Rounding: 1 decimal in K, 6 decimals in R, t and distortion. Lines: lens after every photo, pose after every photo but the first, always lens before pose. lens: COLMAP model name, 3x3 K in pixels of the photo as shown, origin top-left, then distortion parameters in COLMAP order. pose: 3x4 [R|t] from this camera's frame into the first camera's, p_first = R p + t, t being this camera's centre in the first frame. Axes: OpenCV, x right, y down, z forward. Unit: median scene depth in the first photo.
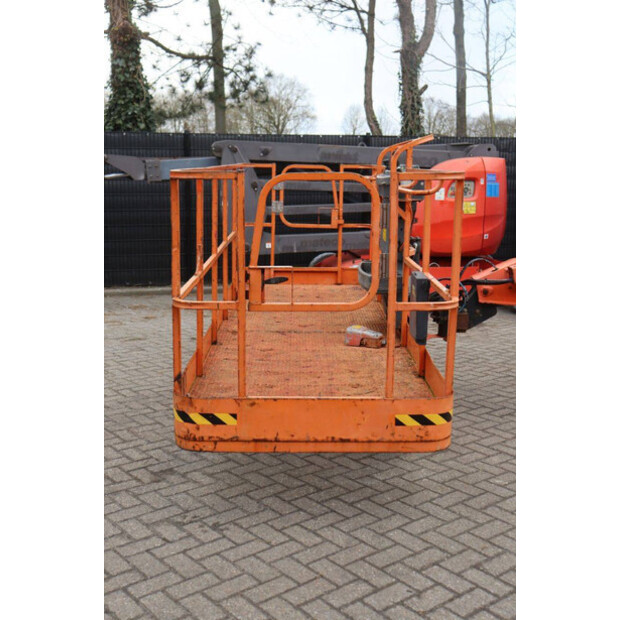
lens RADIAL K [[773.5, 0, 306.8], [0, 773.5, 309.0], [0, 0, 1]] dist [0.030236, 0.000000]
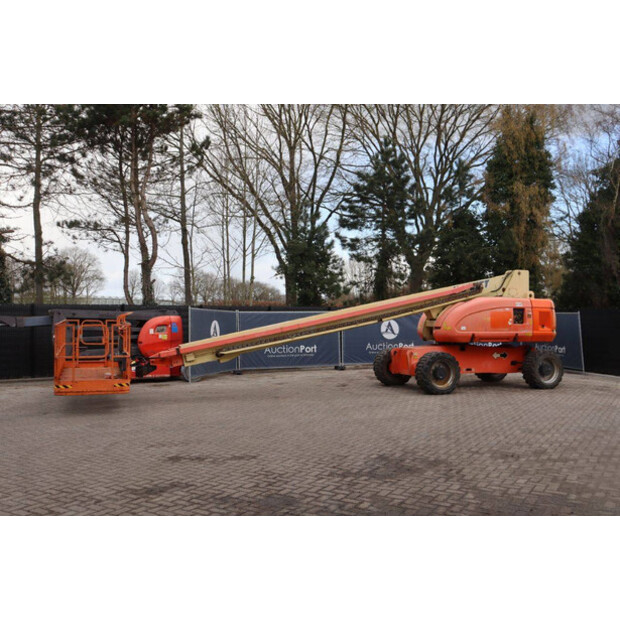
lens RADIAL K [[586.0, 0, 308.6], [0, 586.0, 315.4], [0, 0, 1]] dist [-0.052031, 0.000000]
pose [[0.939542, -0.004542, 0.342404, 0.008226], [0.065934, 0.983601, -0.167872, 0.094780], [-0.336027, 0.180299, 0.924434, -0.574759]]
